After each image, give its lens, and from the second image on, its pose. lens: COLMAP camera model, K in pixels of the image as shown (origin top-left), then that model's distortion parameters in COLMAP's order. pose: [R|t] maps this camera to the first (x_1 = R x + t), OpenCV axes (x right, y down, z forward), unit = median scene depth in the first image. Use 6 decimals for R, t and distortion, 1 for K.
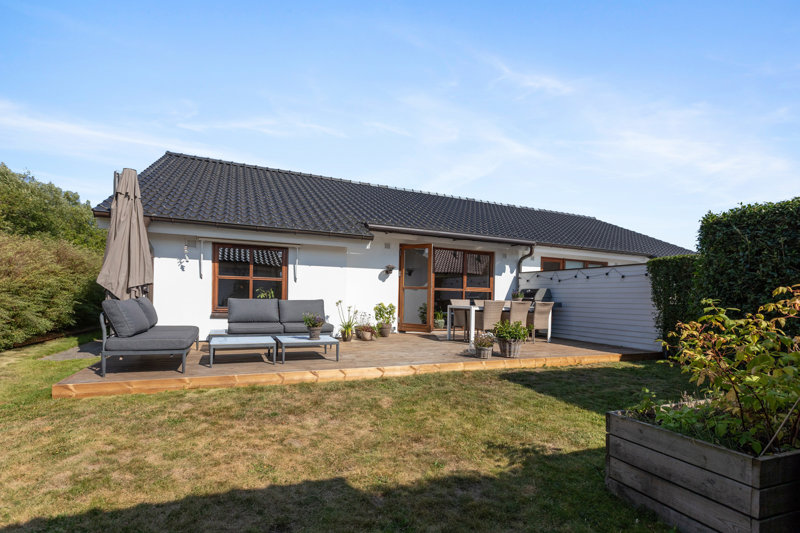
lens RADIAL K [[379.7, 0, 399.3], [0, 379.7, 304.8], [0, 0, 1]] dist [-0.002118, -0.000499]
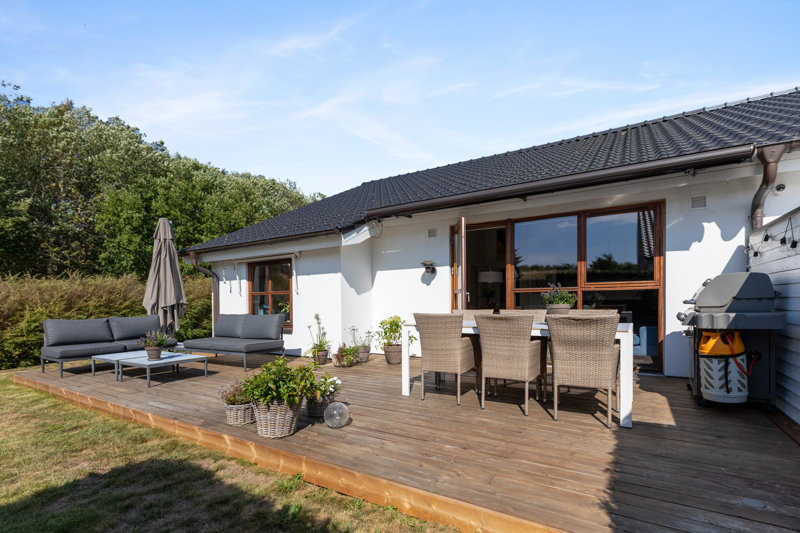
lens RADIAL K [[379.7, 0, 399.3], [0, 379.7, 304.8], [0, 0, 1]] dist [-0.002118, -0.000499]
pose [[0.547906, -0.030761, -0.835974, 0.509736], [0.002495, 0.999379, -0.035138, -0.001435], [0.836536, 0.017167, 0.547642, 0.574774]]
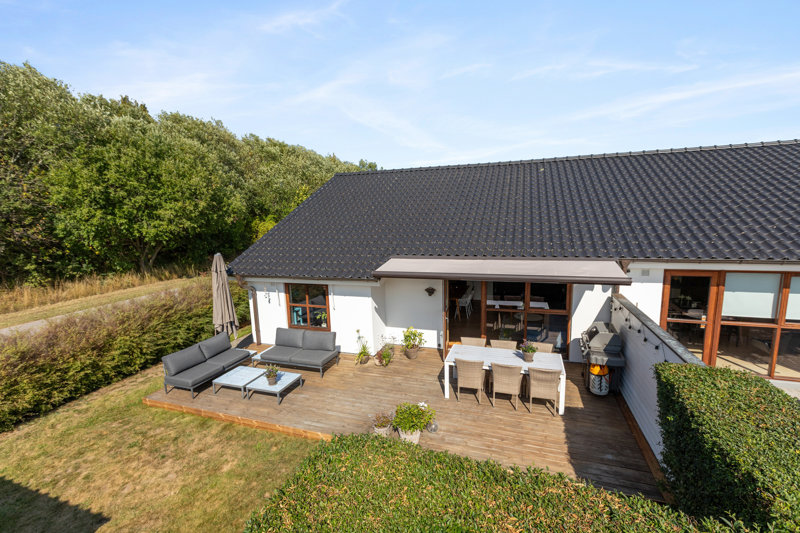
lens RADIAL K [[358.8, 0, 386.7], [0, 358.8, 268.1], [0, 0, 1]] dist [-0.001860, -0.000358]
pose [[0.701524, 0.053798, -0.710612, 0.578854], [0.048962, 0.991152, 0.123373, -0.278924], [0.710962, -0.121342, 0.692683, 0.245007]]
